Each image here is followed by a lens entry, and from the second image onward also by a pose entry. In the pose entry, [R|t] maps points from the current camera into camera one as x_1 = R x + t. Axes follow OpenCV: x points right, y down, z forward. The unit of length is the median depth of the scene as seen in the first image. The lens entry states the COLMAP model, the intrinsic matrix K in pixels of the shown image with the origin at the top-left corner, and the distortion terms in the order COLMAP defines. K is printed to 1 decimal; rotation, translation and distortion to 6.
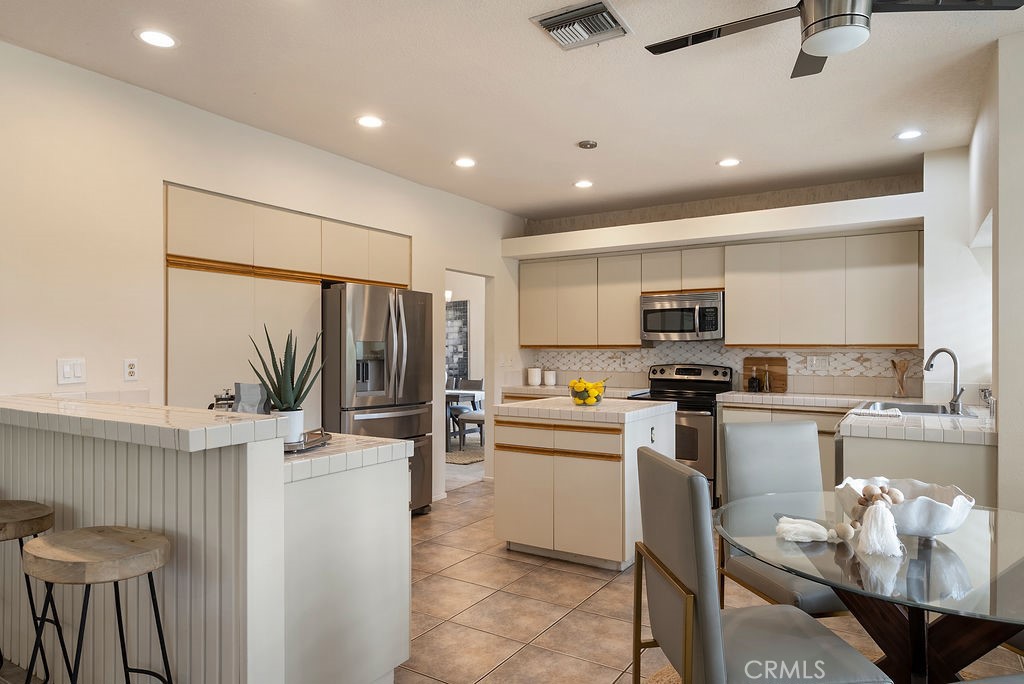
lens RADIAL K [[630.7, 0, 514.7], [0, 630.7, 351.4], [0, 0, 1]] dist [0.003237, 0.000792]
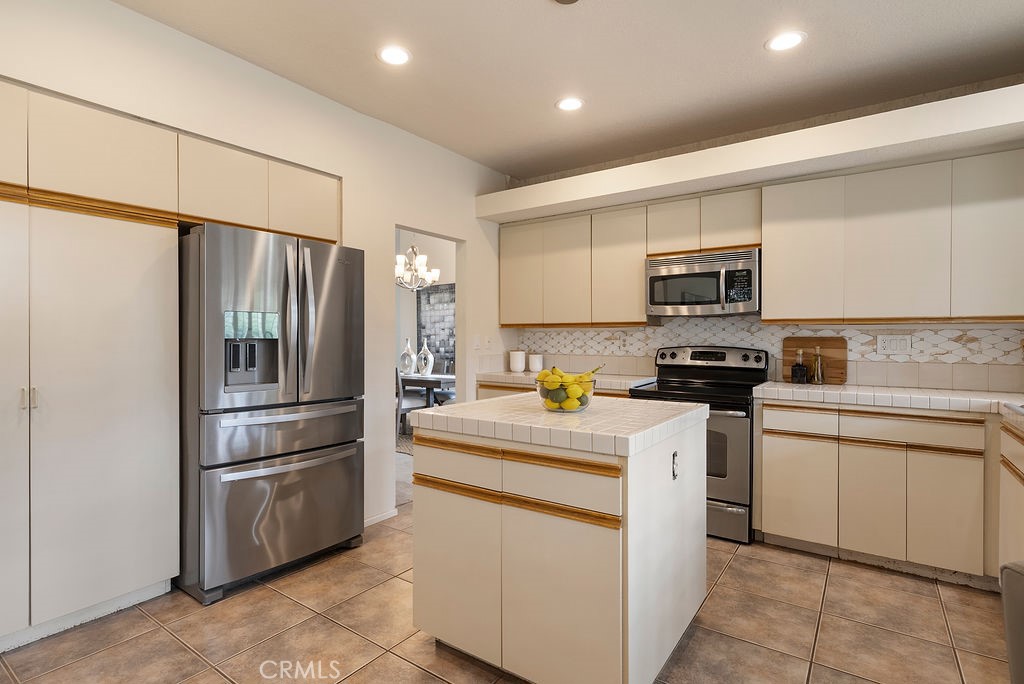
lens RADIAL K [[505.4, 0, 507.8], [0, 505.4, 344.5], [0, 0, 1]] dist [-0.000446, 0.001463]
pose [[0.998630, -0.000100, -0.052331, 0.064337], [0.000785, 0.999914, 0.013085, 0.010223], [0.052326, -0.013108, 0.998544, 0.382604]]
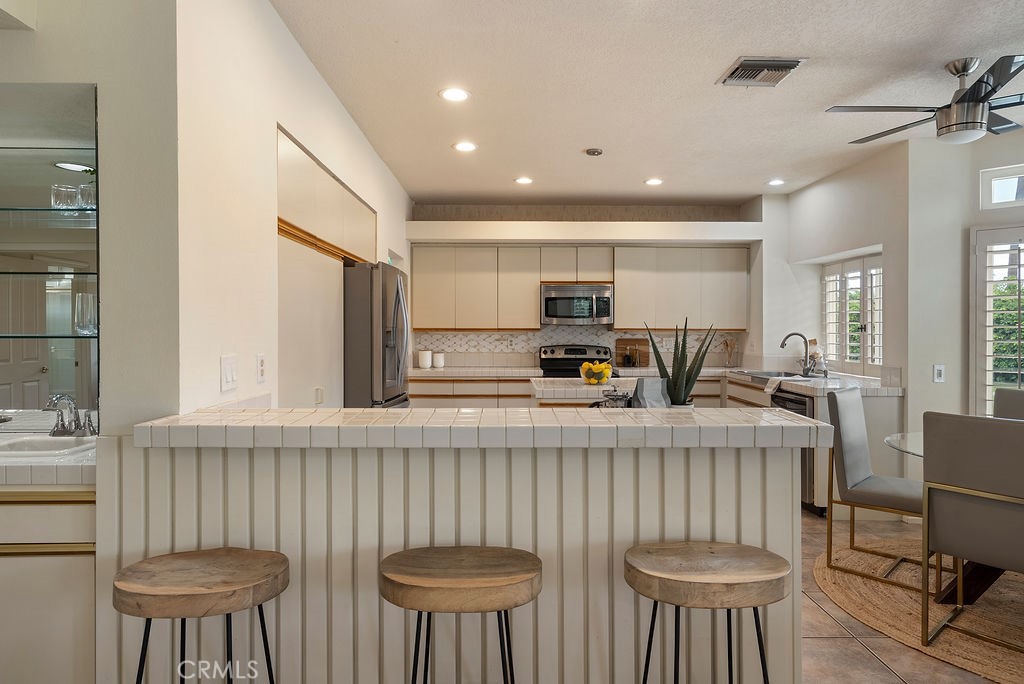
lens RADIAL K [[602.9, 0, 508.8], [0, 602.9, 331.7], [0, 0, 1]] dist [0.006173, 0.003811]
pose [[0.830361, -0.003083, 0.557217, -0.471581], [0.000402, 0.999988, 0.004935, -0.010412], [-0.557226, -0.003874, 0.830352, 0.149810]]
